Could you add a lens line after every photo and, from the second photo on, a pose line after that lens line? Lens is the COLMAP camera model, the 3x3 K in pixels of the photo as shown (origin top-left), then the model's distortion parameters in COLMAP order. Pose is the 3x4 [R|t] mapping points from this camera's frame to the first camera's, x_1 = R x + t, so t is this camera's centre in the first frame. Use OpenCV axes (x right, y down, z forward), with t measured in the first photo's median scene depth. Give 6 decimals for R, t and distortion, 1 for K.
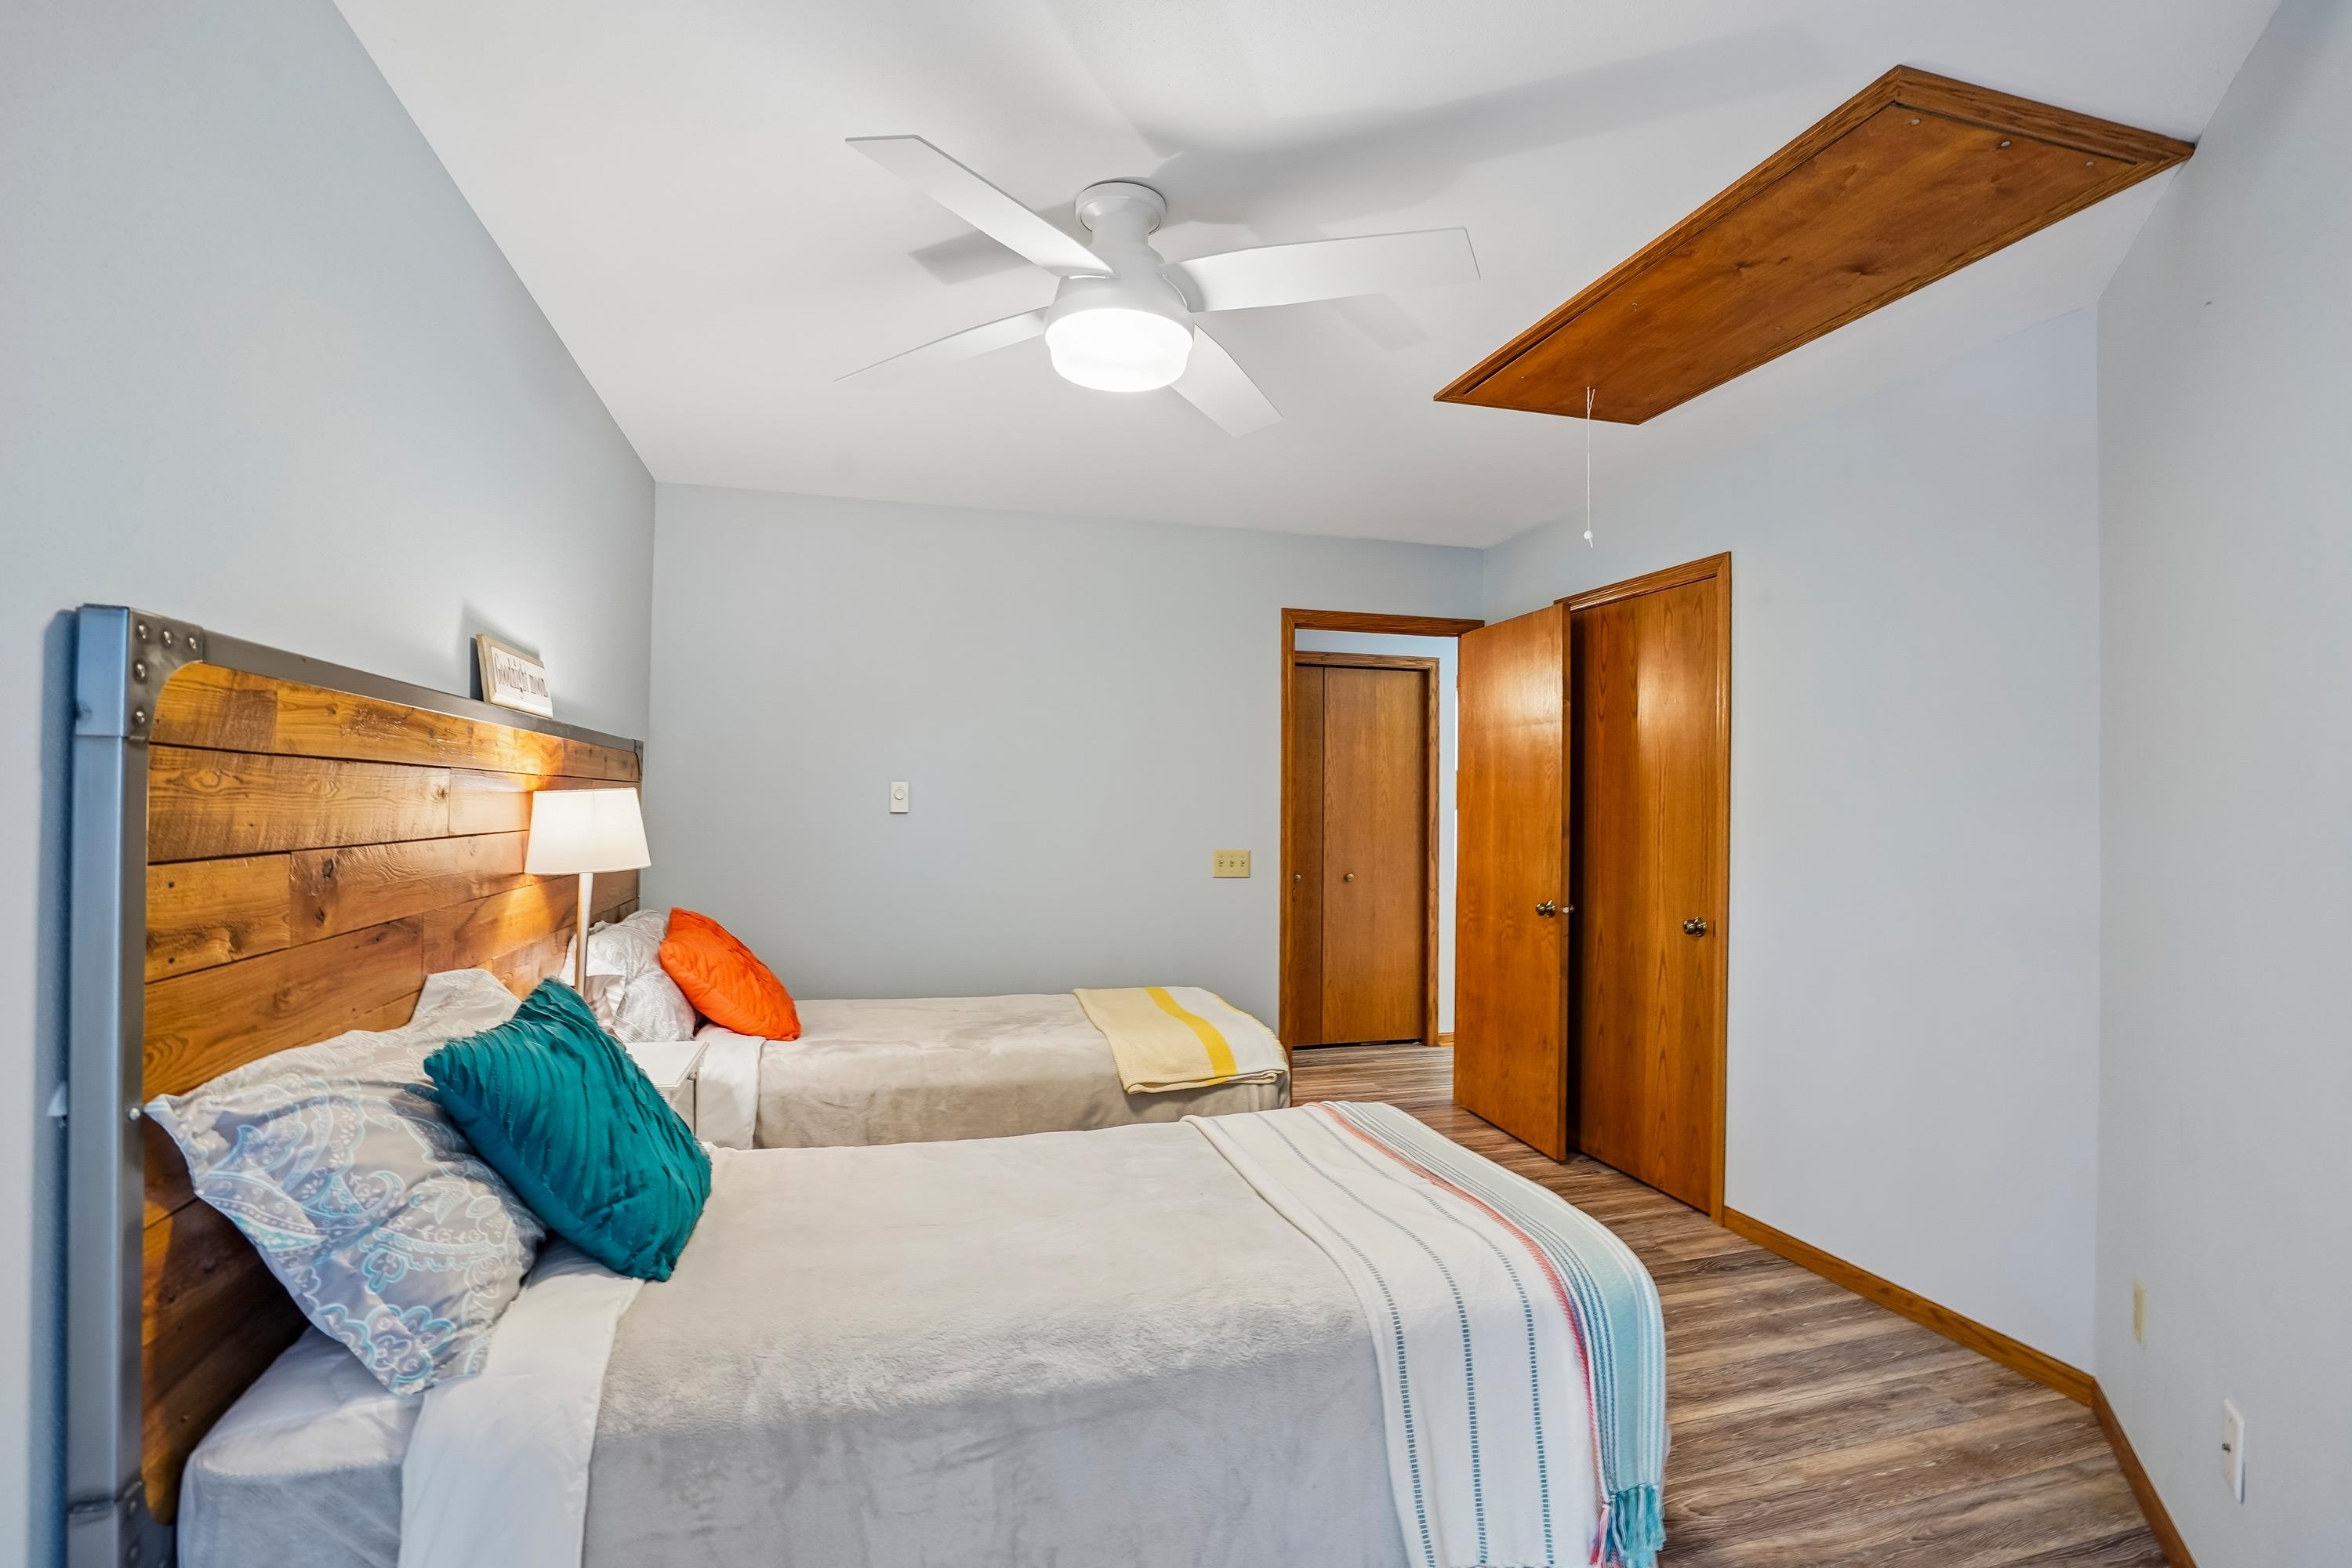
lens RADIAL K [[1100.1, 0, 1175.0], [0, 1100.1, 791.6], [0, 0, 1]] dist [-0.049376, 0.016557]
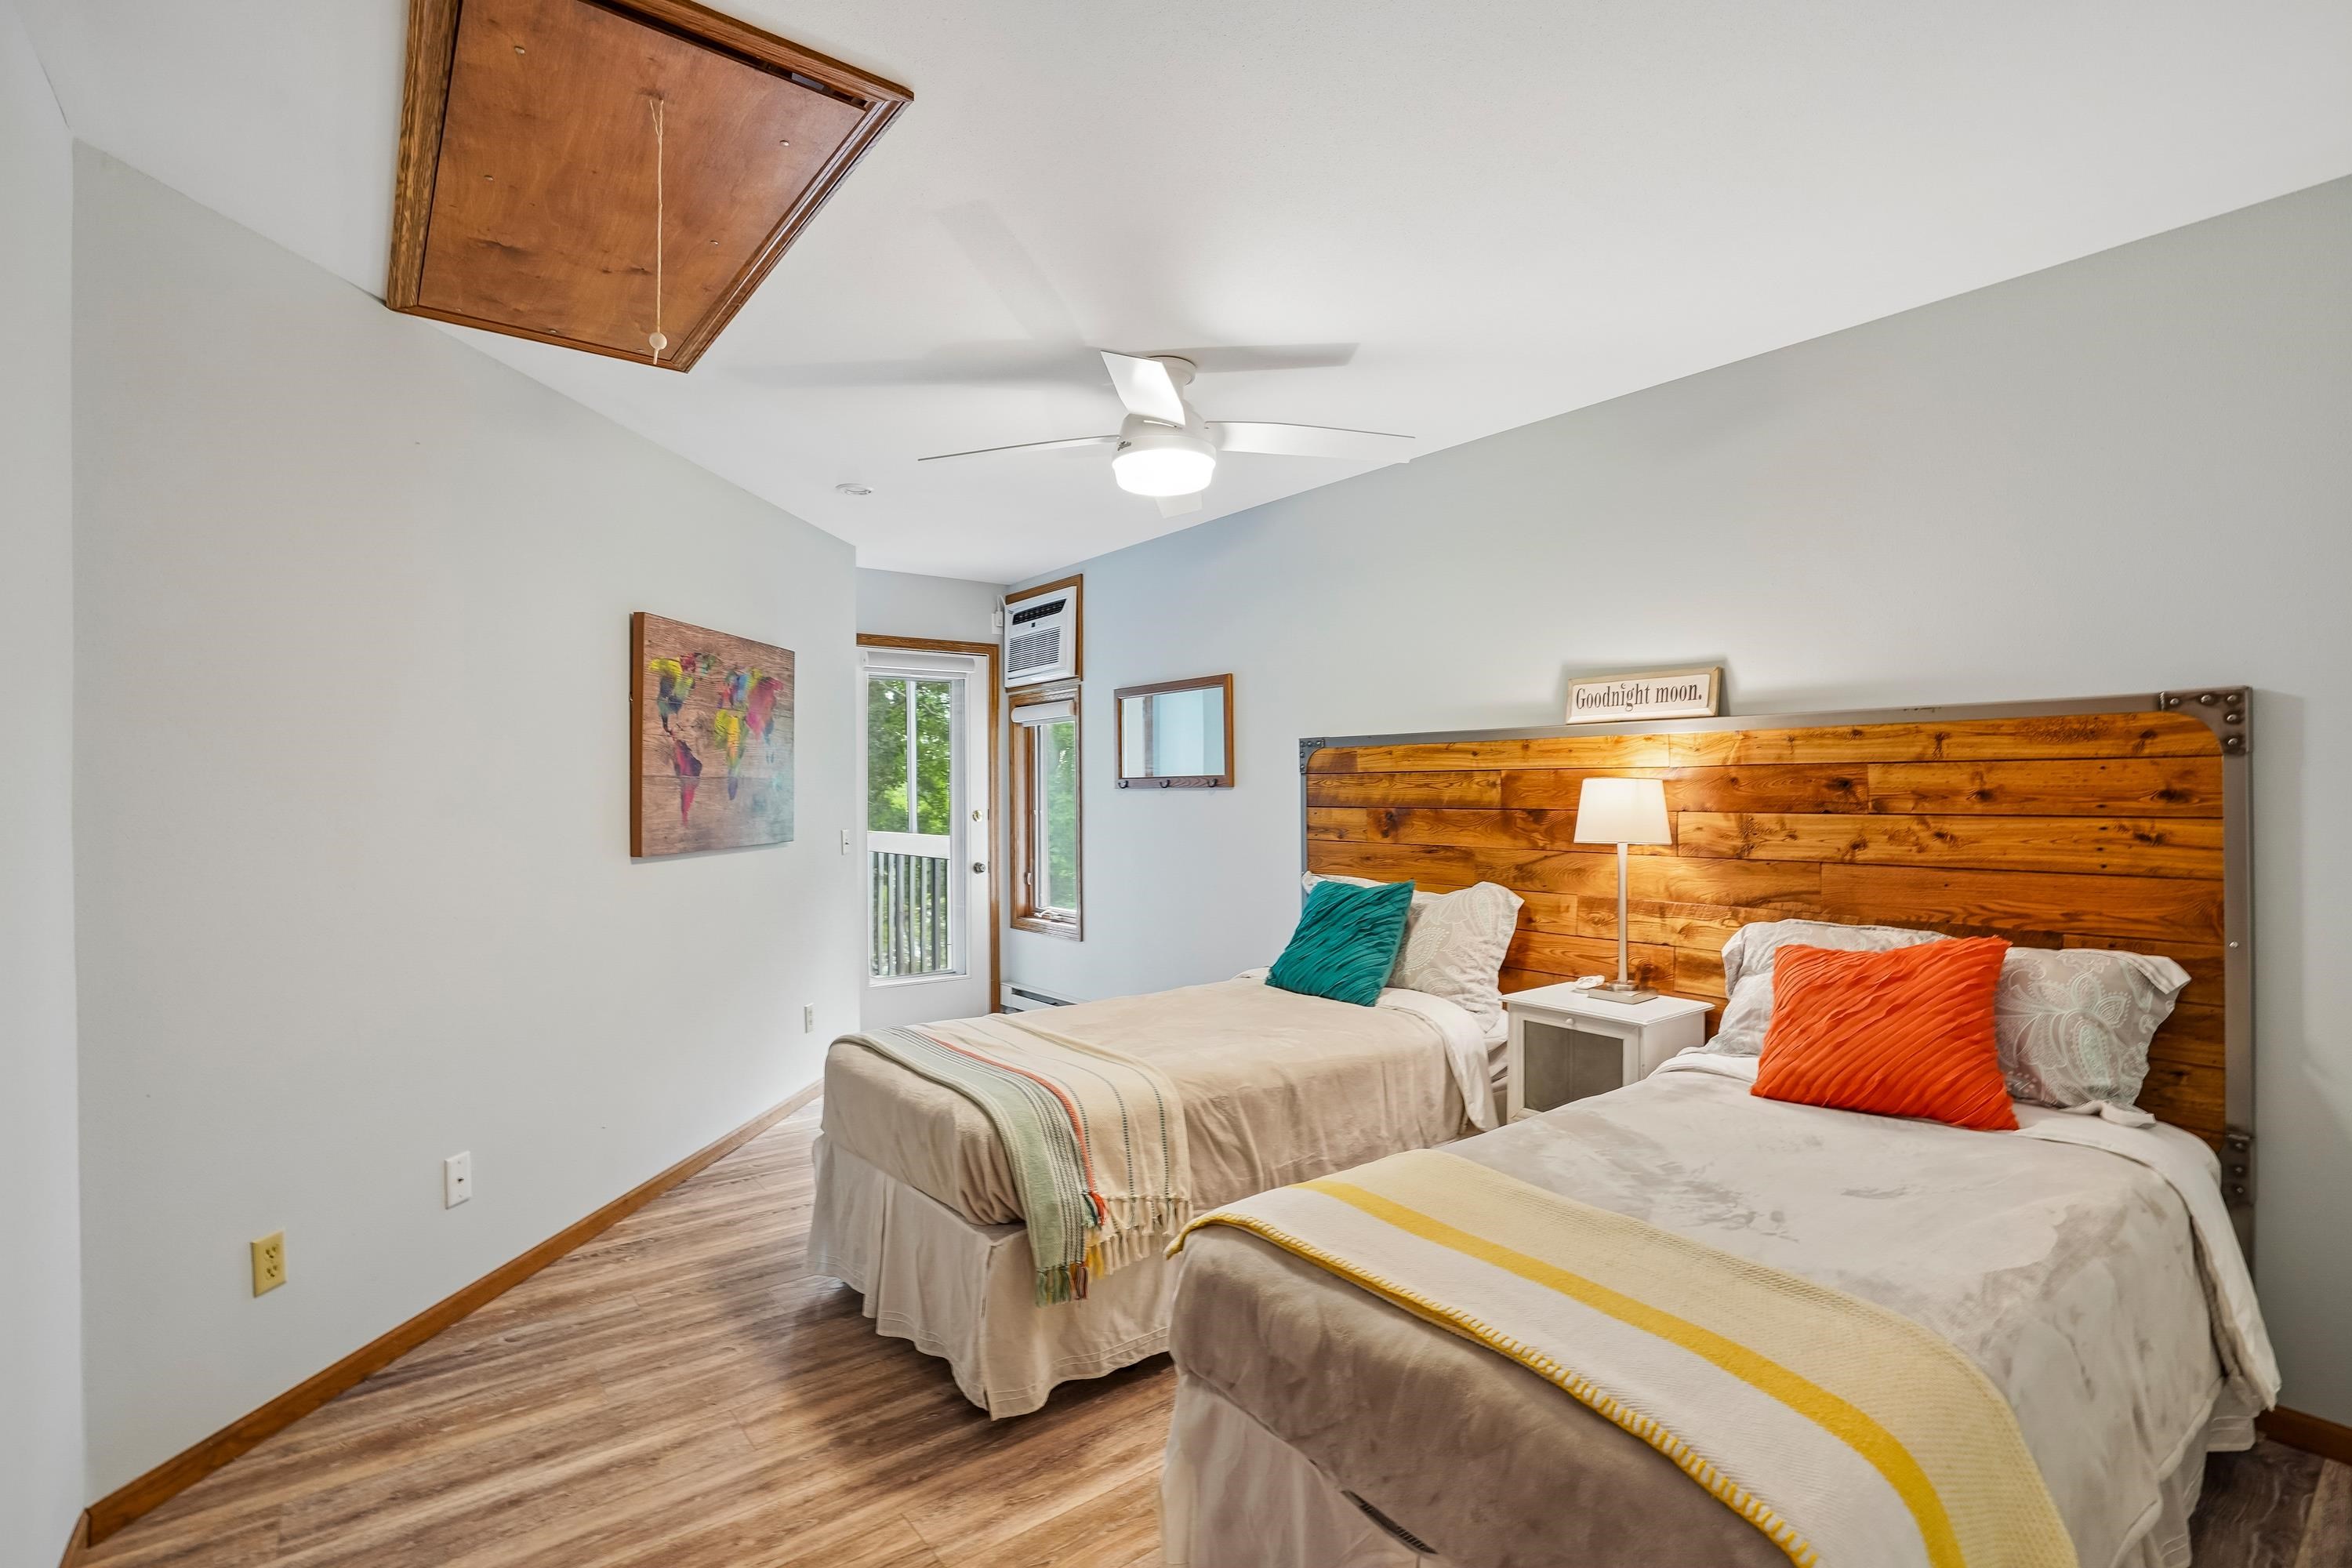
lens RADIAL K [[1100.1, 0, 1175.5], [0, 1100.1, 786.9], [0, 0, 1]] dist [-0.049376, 0.016557]
pose [[-0.927656, -0.006387, -0.373381, 0.449727], [-0.000660, 0.999880, -0.015463, 0.029489], [0.373435, -0.014098, -0.927549, 2.229841]]
